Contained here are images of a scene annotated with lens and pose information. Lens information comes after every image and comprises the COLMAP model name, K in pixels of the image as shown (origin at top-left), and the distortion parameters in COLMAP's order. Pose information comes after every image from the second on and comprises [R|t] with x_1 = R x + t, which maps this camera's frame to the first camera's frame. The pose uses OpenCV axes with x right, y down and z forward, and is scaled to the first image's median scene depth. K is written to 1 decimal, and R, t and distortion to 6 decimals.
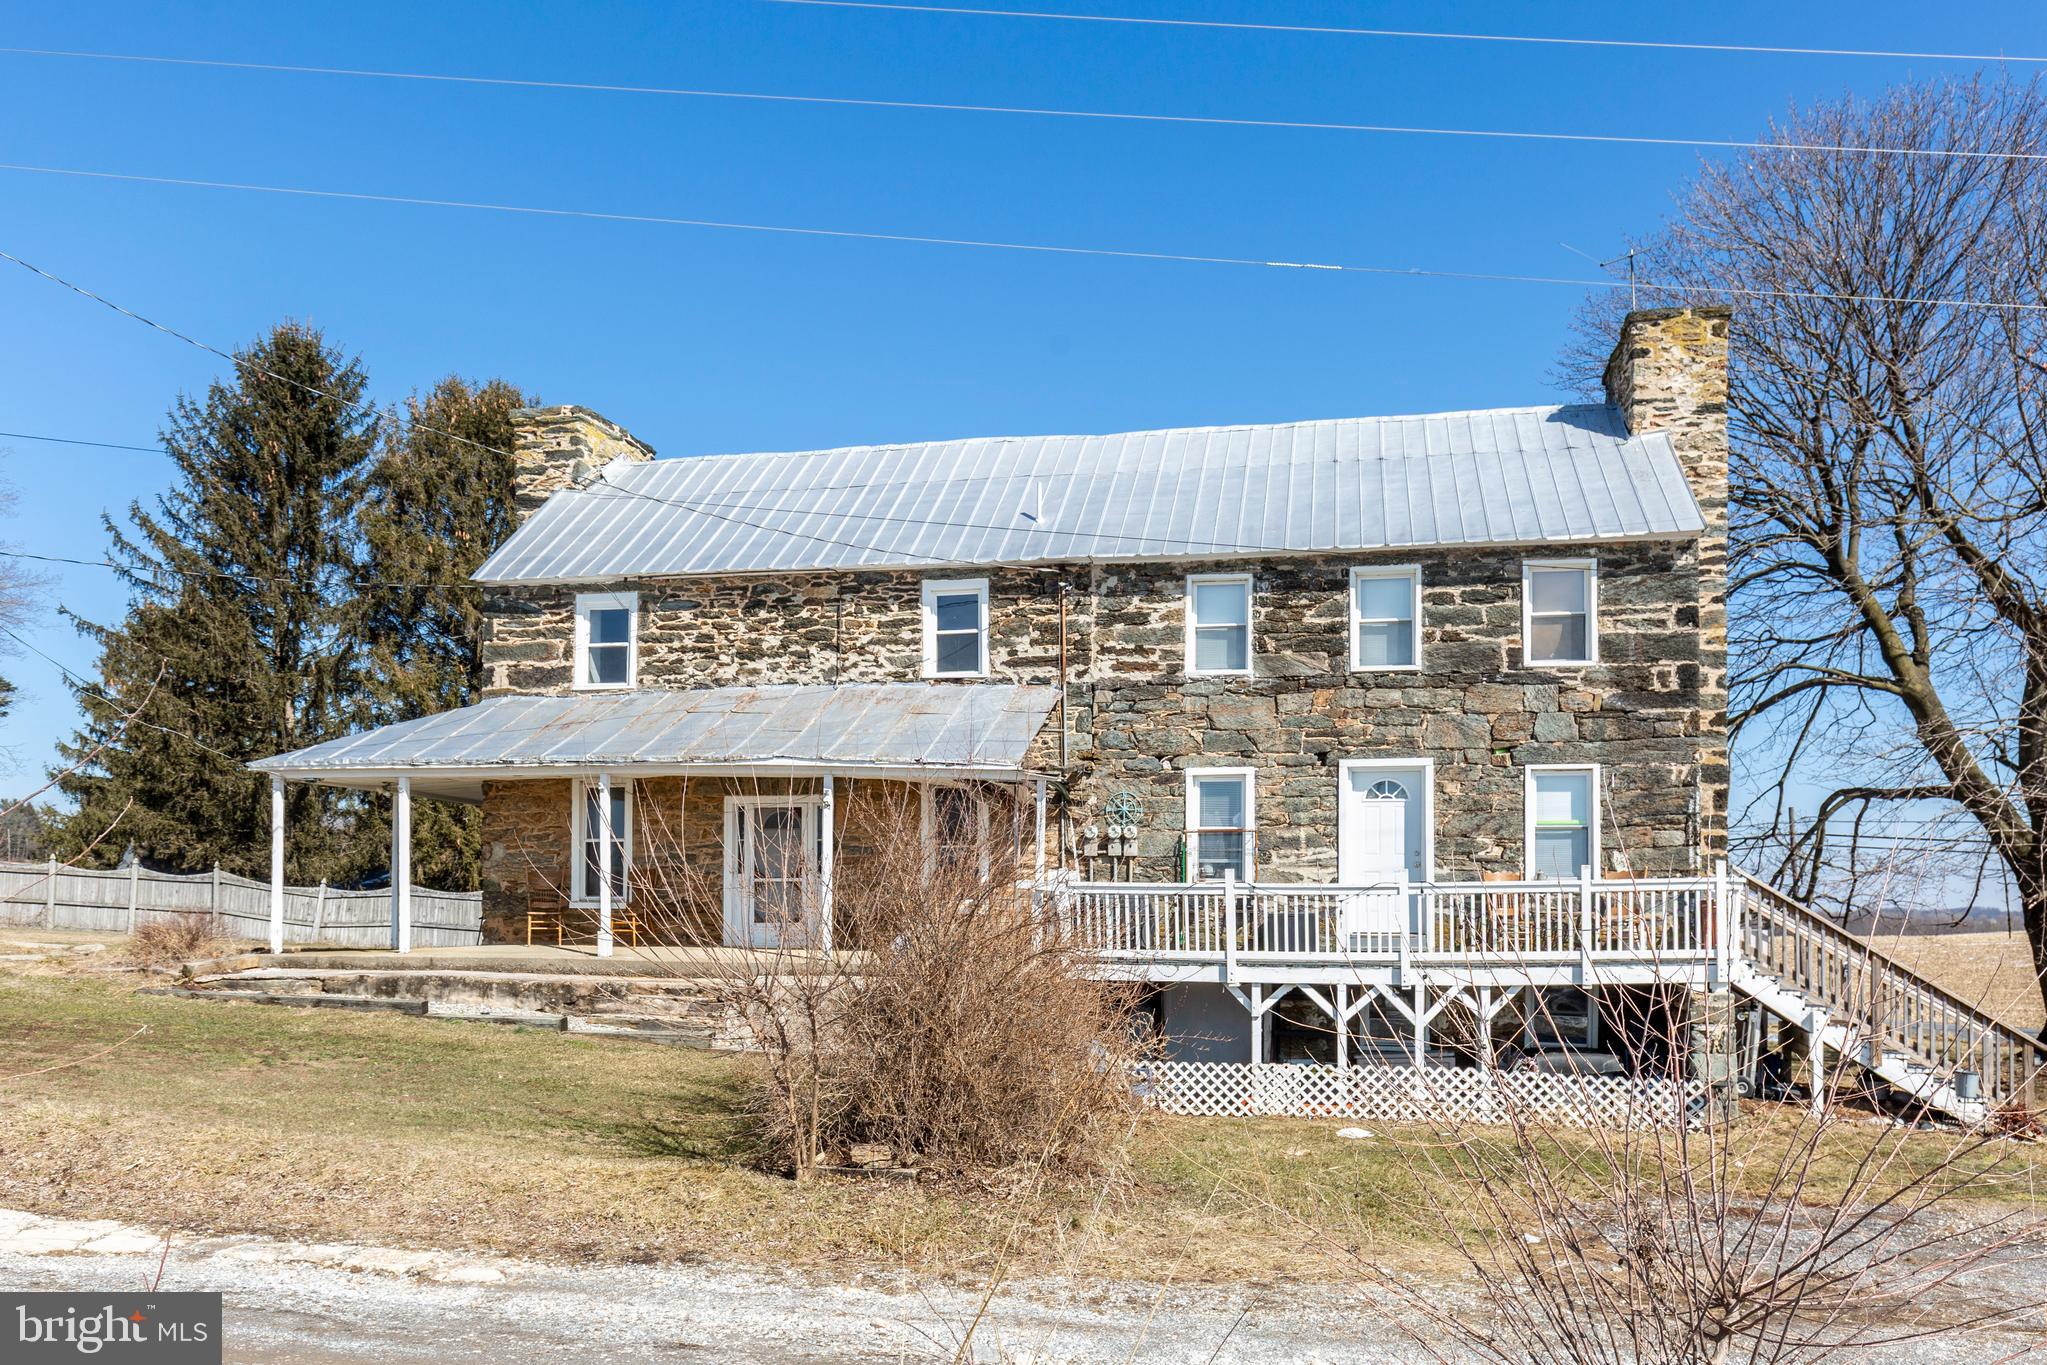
lens RADIAL K [[1478.4, 0, 984.9], [0, 1478.4, 829.1], [0, 0, 1]] dist [0.002100, 0.002031]
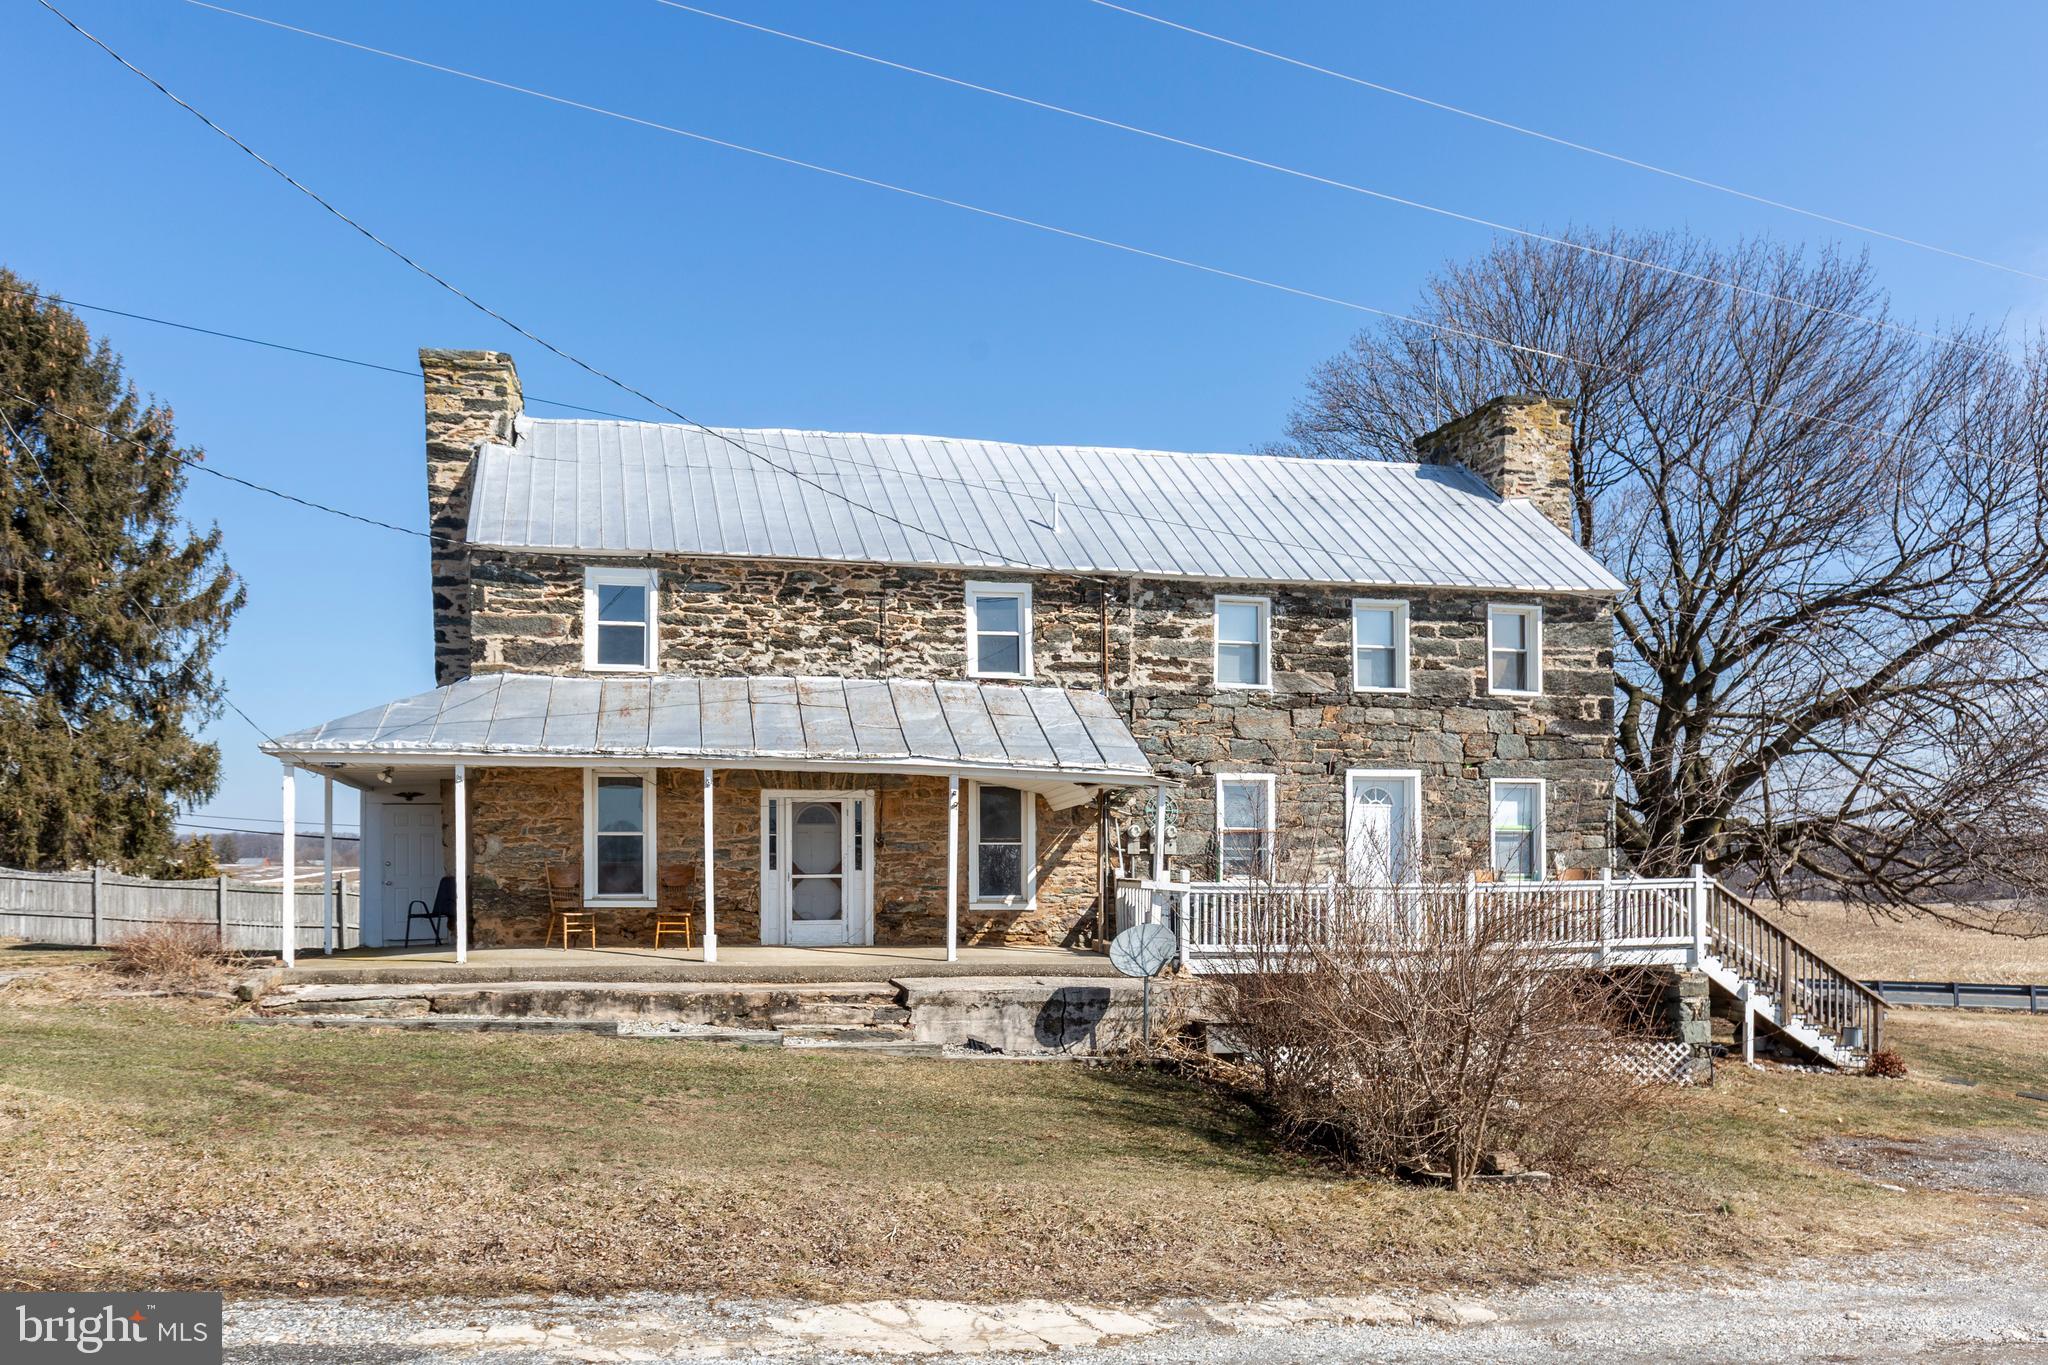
lens RADIAL K [[1448.3, 0, 878.1], [0, 1448.3, 805.3], [0, 0, 1]] dist [0.000649, 0.009301]
pose [[0.931306, 0.012125, 0.364036, -0.476475], [-0.015849, 0.999848, 0.007244, -0.021185], [-0.363893, -0.012516, 0.931357, 0.098593]]
